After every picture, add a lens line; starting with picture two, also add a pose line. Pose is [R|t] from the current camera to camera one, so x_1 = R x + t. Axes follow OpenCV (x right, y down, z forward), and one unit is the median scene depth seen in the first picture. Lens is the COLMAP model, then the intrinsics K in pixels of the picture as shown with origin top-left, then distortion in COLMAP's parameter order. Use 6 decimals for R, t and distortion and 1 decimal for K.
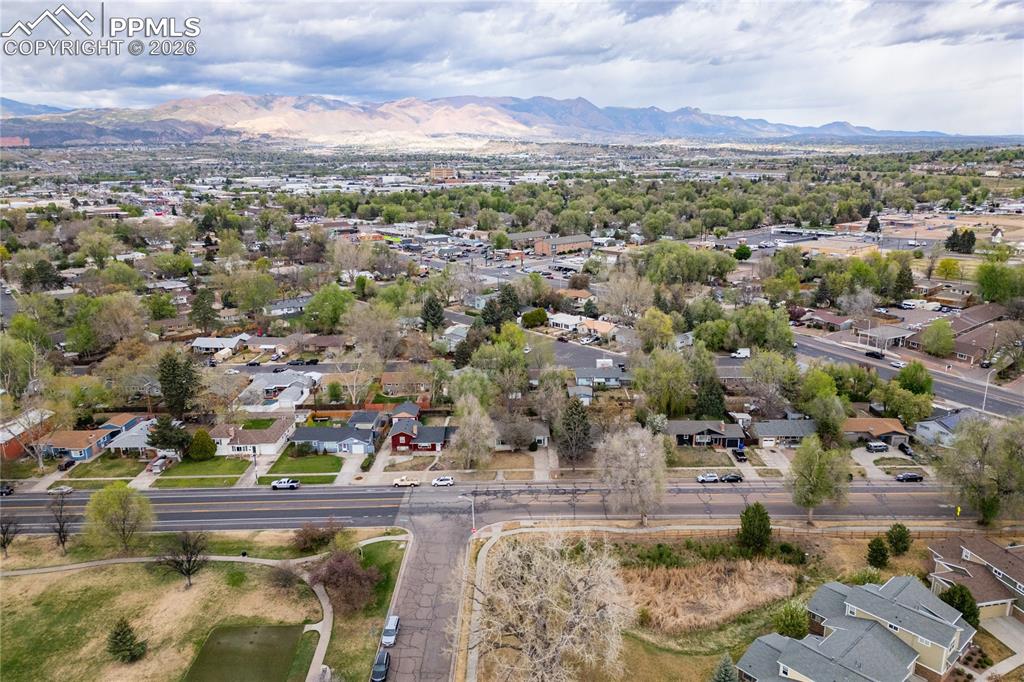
lens RADIAL K [[716.1, 0, 512.0], [0, 716.1, 341.0], [0, 0, 1]] dist [0.077887, -0.069776]
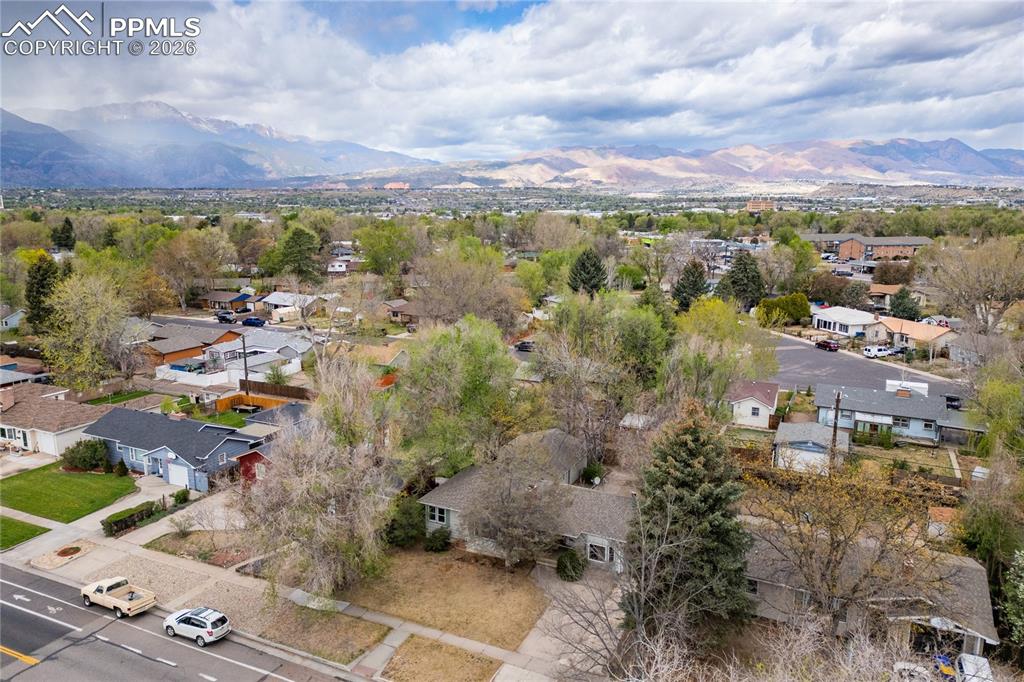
lens RADIAL K [[716.1, 0, 512.0], [0, 716.1, 341.0], [0, 0, 1]] dist [0.077887, -0.069776]
pose [[0.905629, 0.098176, -0.412550, 0.081920], [-0.124586, 0.991498, -0.037540, 0.042181], [0.405358, 0.085395, 0.910161, 0.448582]]
